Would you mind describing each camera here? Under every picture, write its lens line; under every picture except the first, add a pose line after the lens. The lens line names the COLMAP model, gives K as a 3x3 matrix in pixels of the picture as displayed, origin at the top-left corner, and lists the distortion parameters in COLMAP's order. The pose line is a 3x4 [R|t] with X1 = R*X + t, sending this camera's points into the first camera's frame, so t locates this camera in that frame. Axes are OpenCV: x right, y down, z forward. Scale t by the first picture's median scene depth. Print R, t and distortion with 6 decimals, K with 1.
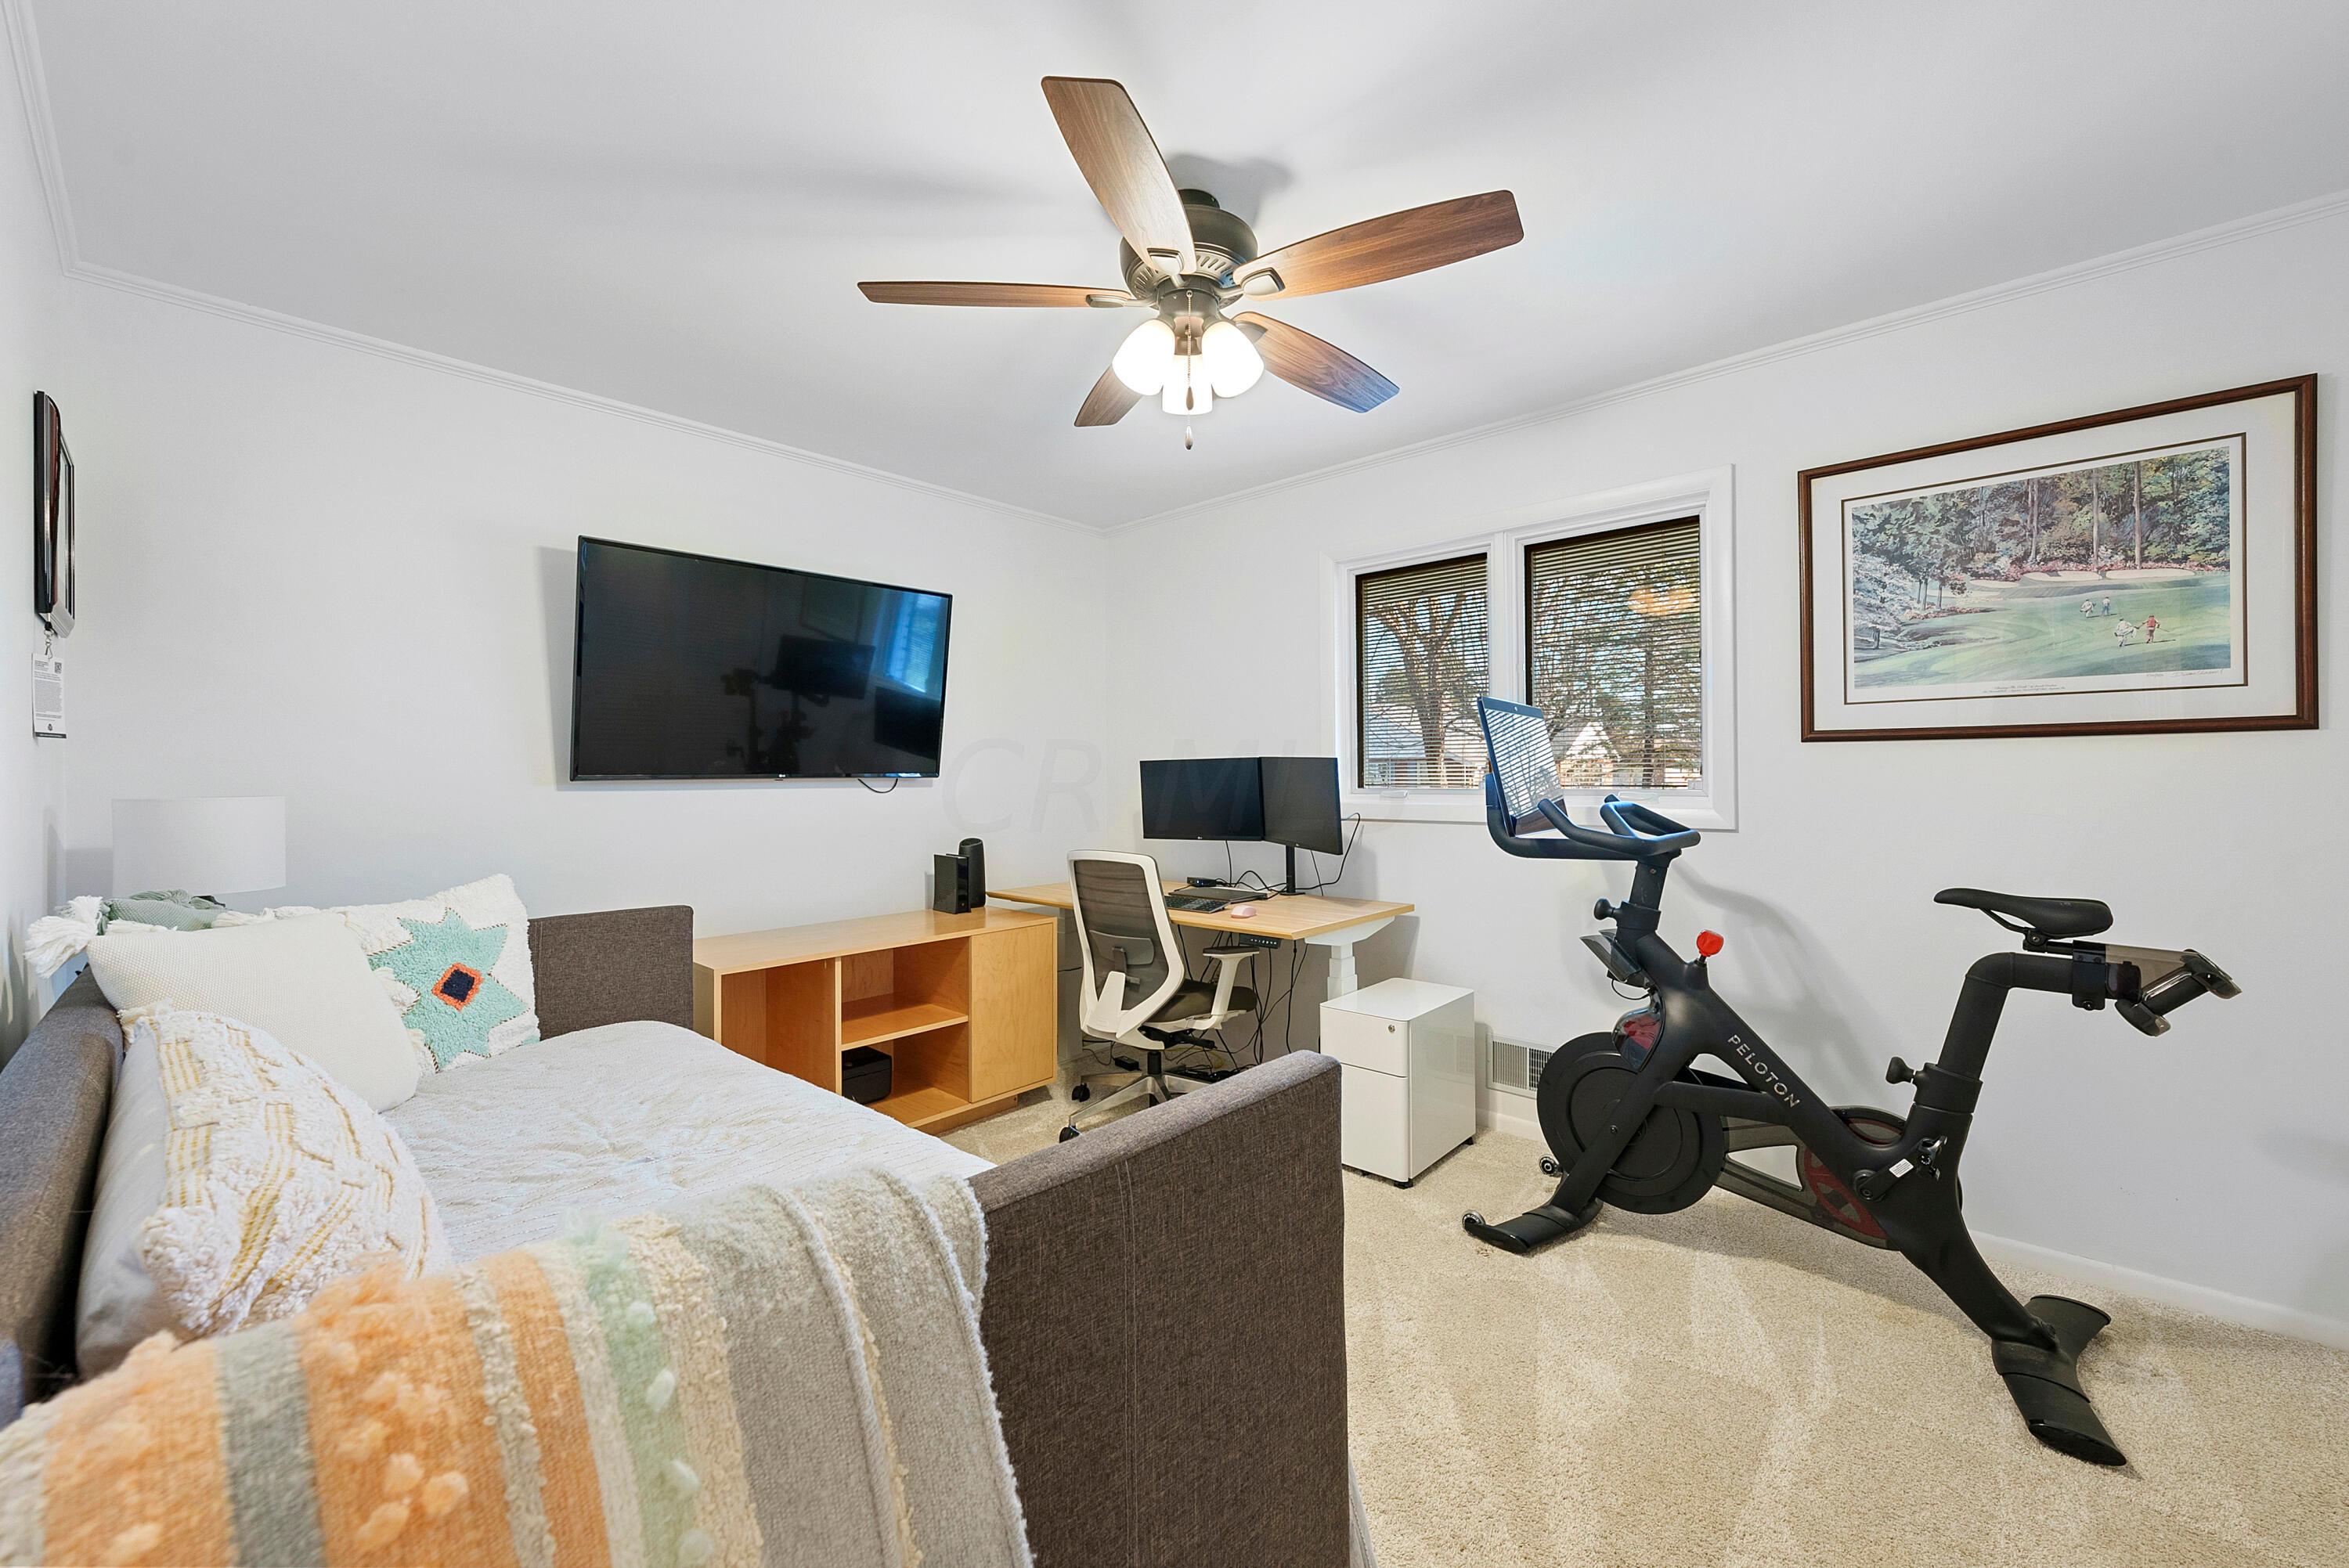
lens RADIAL K [[914.9, 0, 1177.6], [0, 914.9, 773.5], [0, 0, 1]] dist [-0.001896, -0.000154]
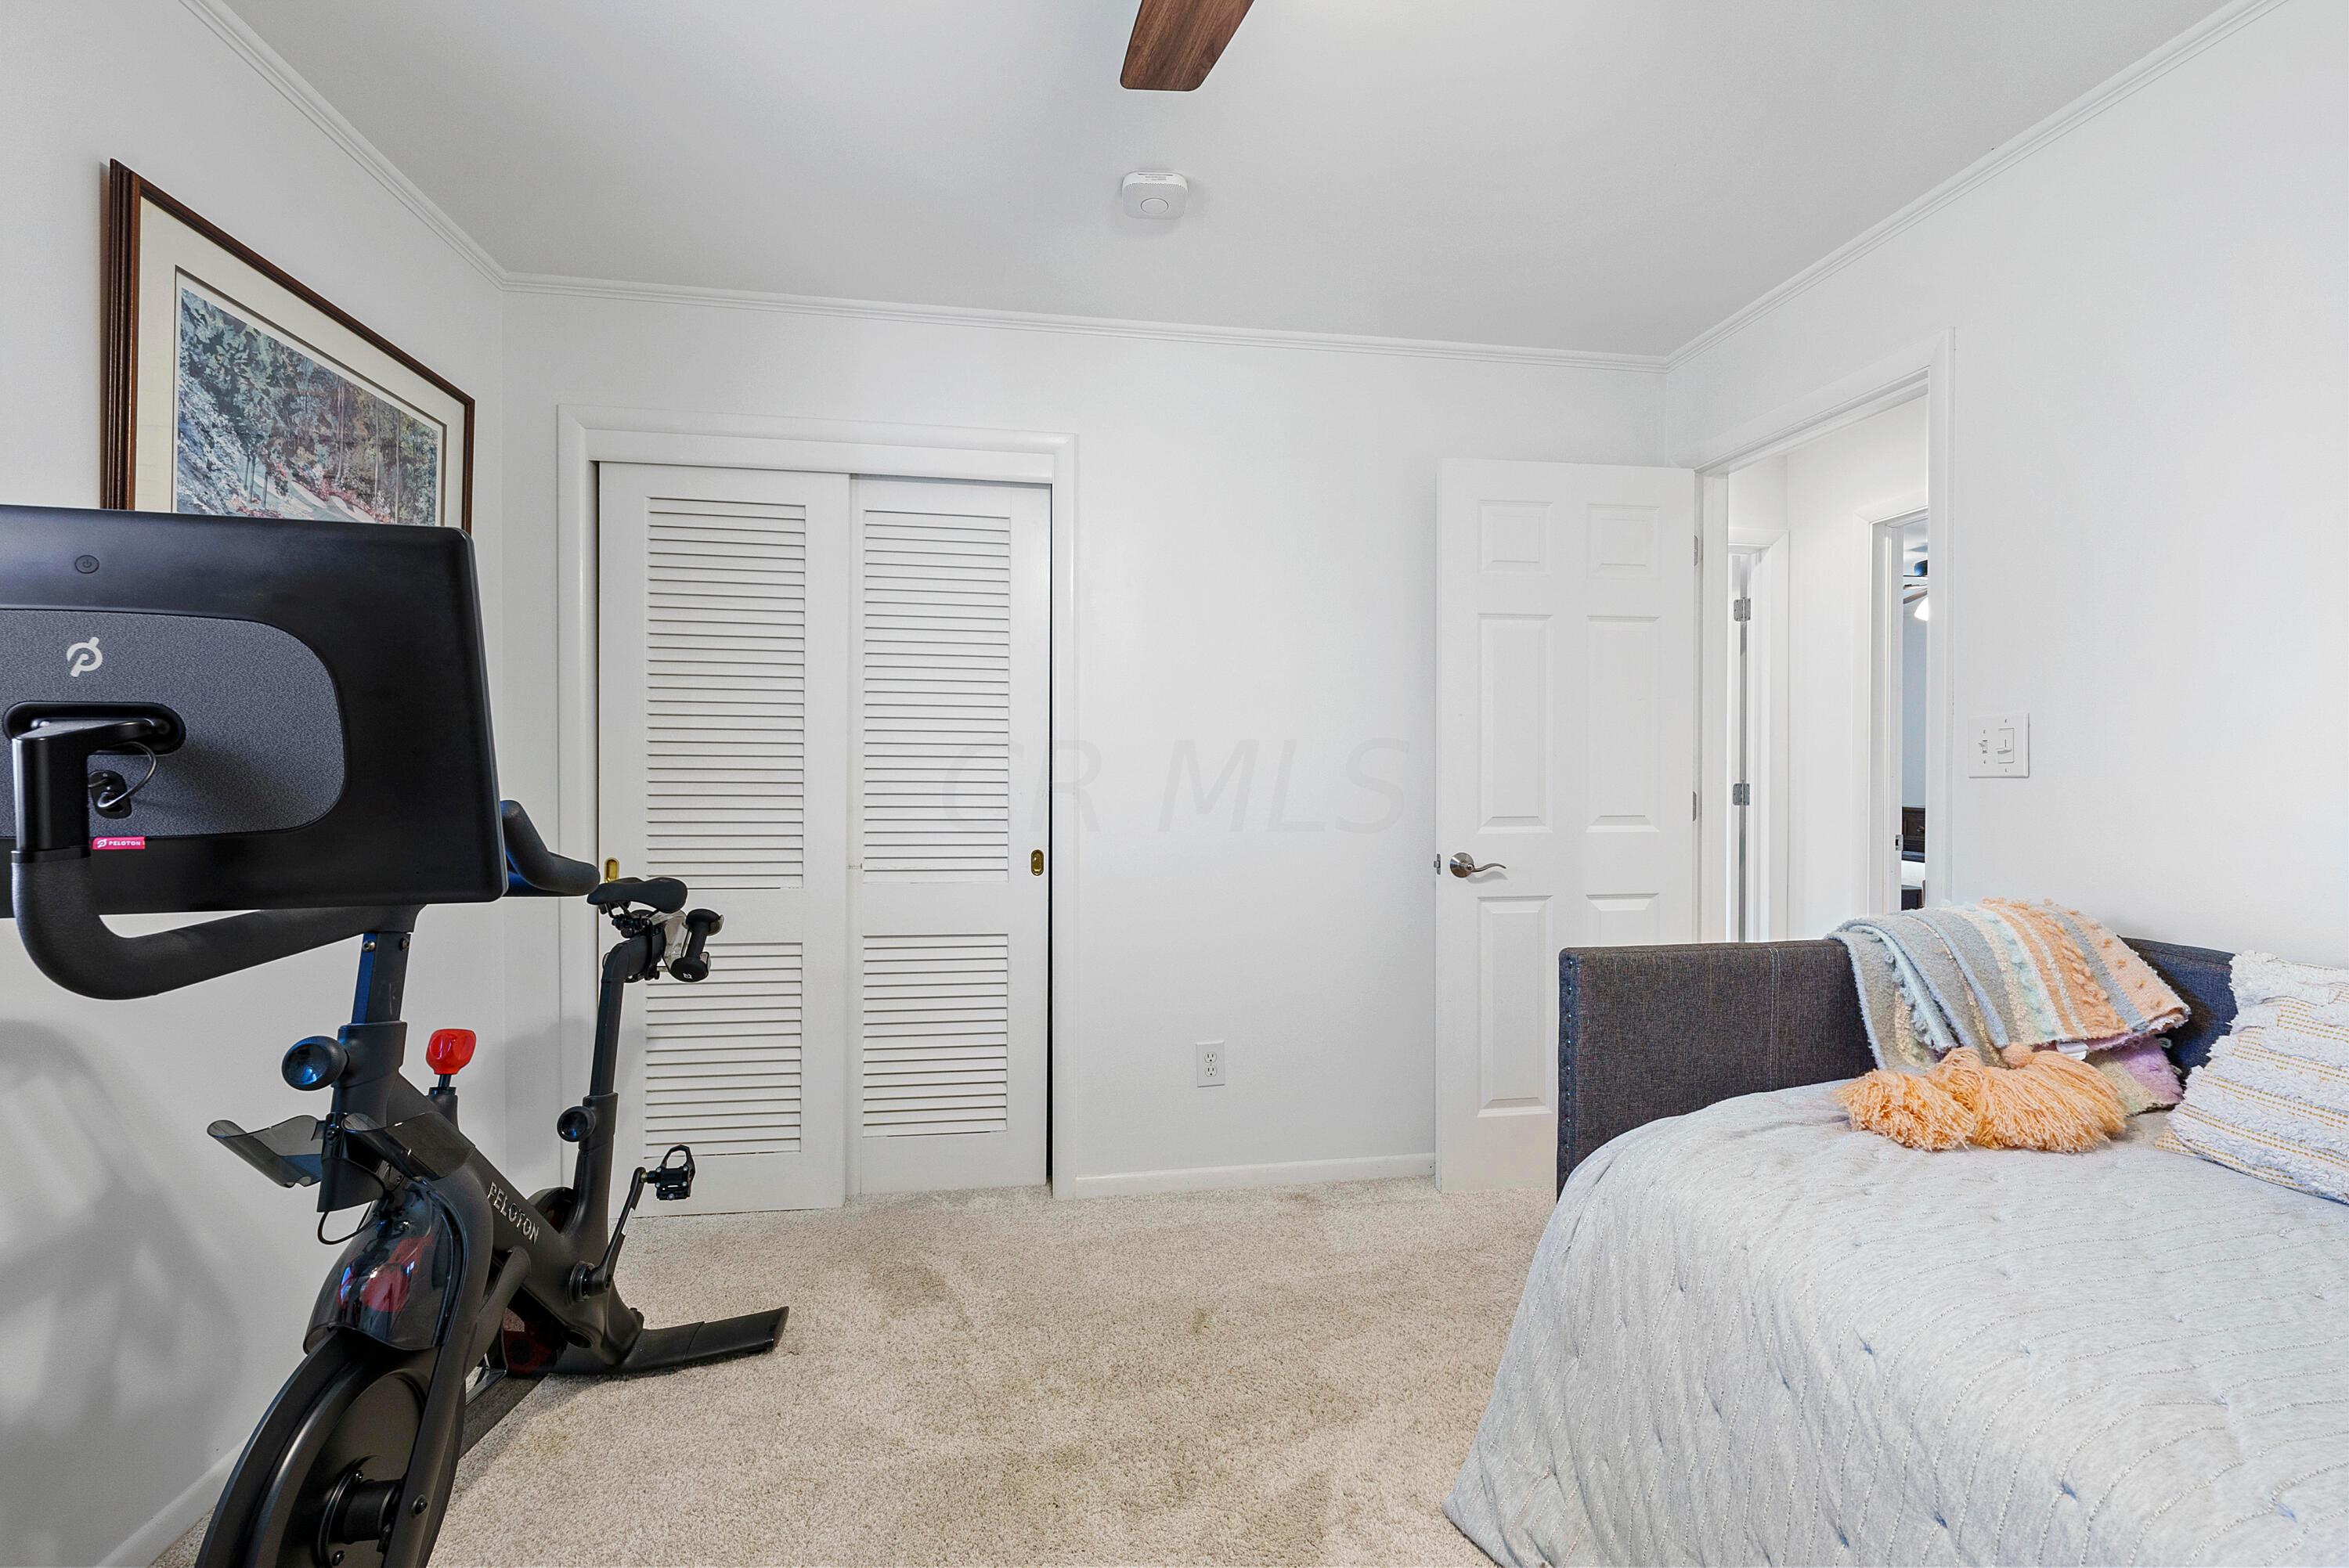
lens RADIAL K [[1008.8, 0, 1180.3], [0, 1008.8, 771.6], [0, 0, 1]] dist [-0.004628, -0.000182]
pose [[-0.784532, 0.002021, 0.620085, -0.151692], [0.002015, 0.999998, -0.000709, 0.015370], [-0.620085, 0.000694, -0.784534, 1.178443]]
